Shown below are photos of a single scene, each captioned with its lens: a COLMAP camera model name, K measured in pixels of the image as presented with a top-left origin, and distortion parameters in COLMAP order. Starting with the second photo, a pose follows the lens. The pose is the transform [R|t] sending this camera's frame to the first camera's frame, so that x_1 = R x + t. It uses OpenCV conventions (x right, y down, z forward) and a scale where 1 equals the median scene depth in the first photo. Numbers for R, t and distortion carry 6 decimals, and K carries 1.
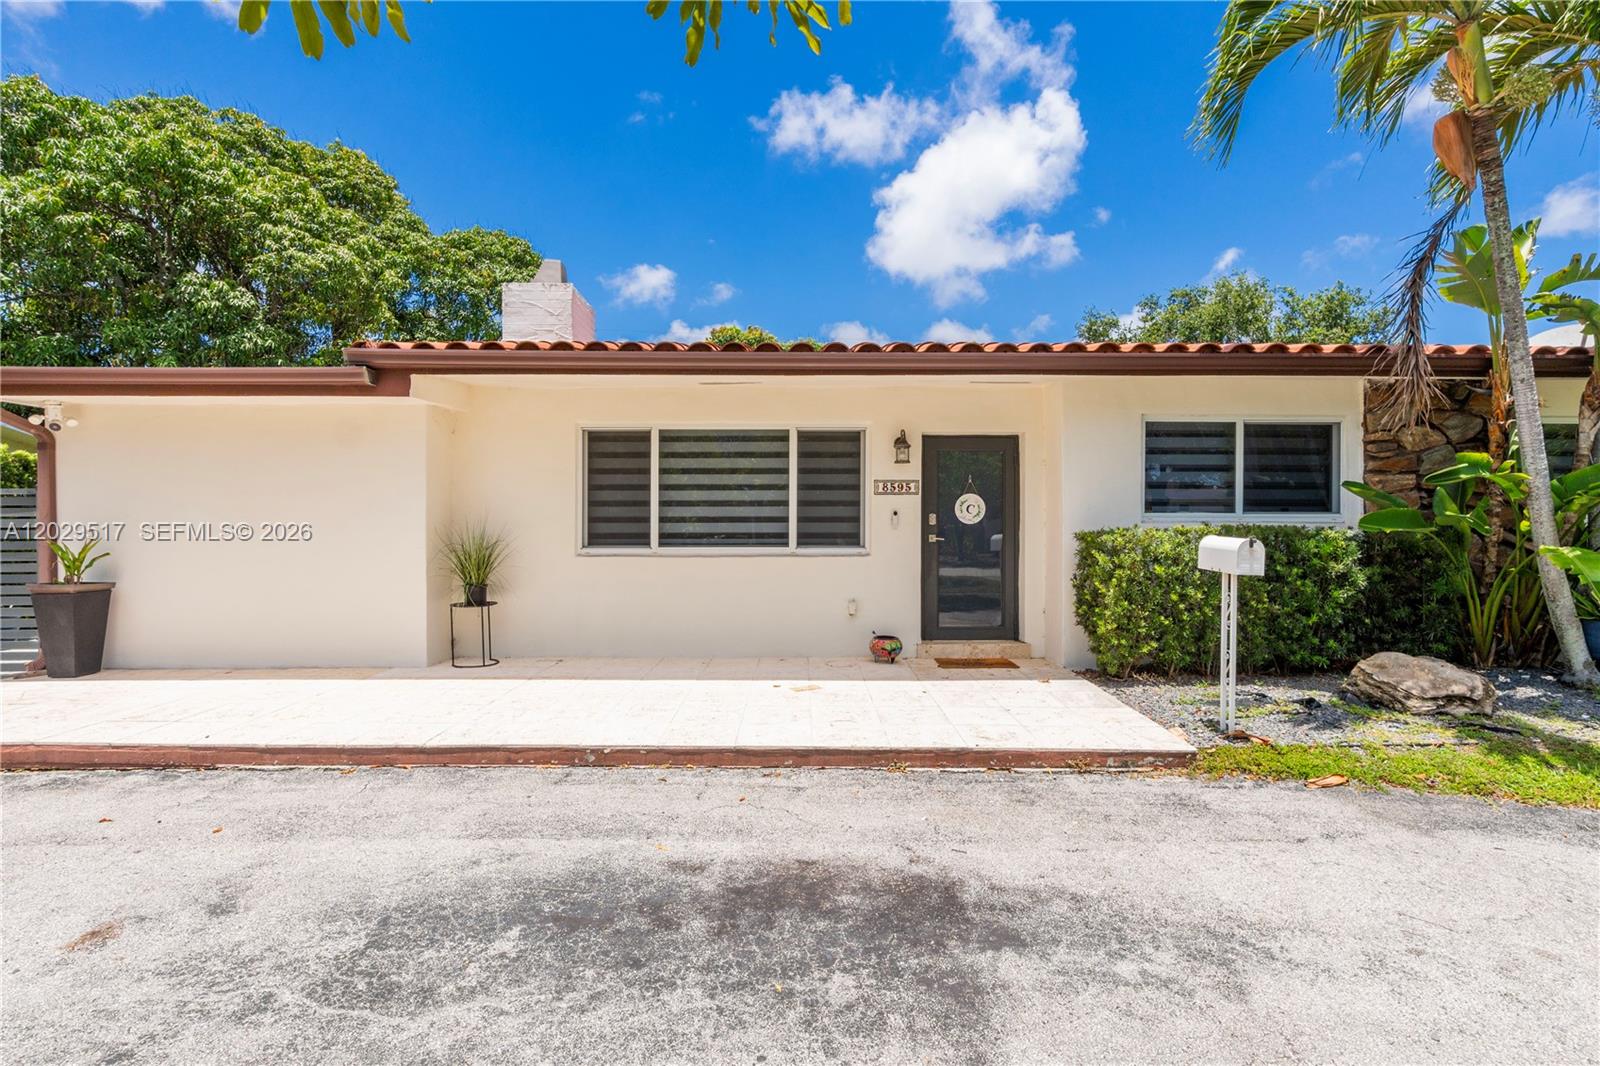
lens RADIAL K [[733.9, 0, 799.9], [0, 733.9, 521.0], [0, 0, 1]] dist [-0.002622, -0.000154]
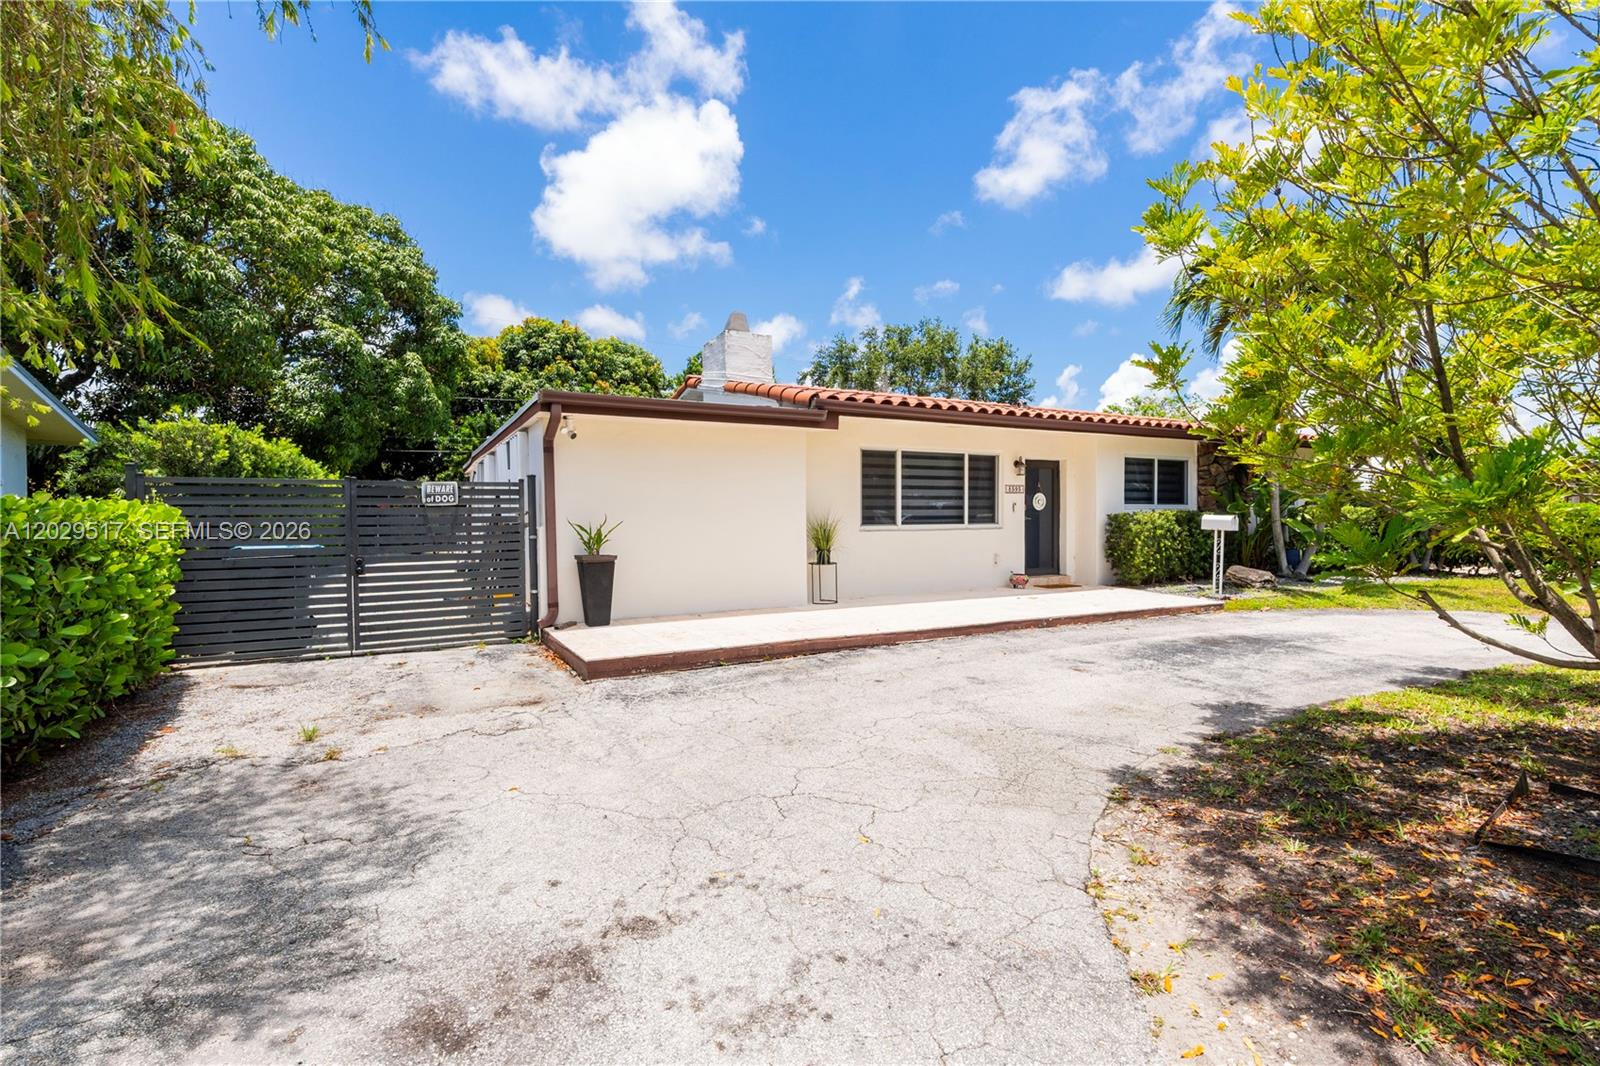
lens RADIAL K [[738.4, 0, 800.0], [0, 738.4, 533.0], [0, 0, 1]] dist [0.015970, 0.000033]
pose [[0.883129, -0.016630, 0.468835, -1.131582], [0.000315, 0.999392, 0.034856, -0.002797], [-0.469130, -0.030634, 0.882598, -0.309263]]
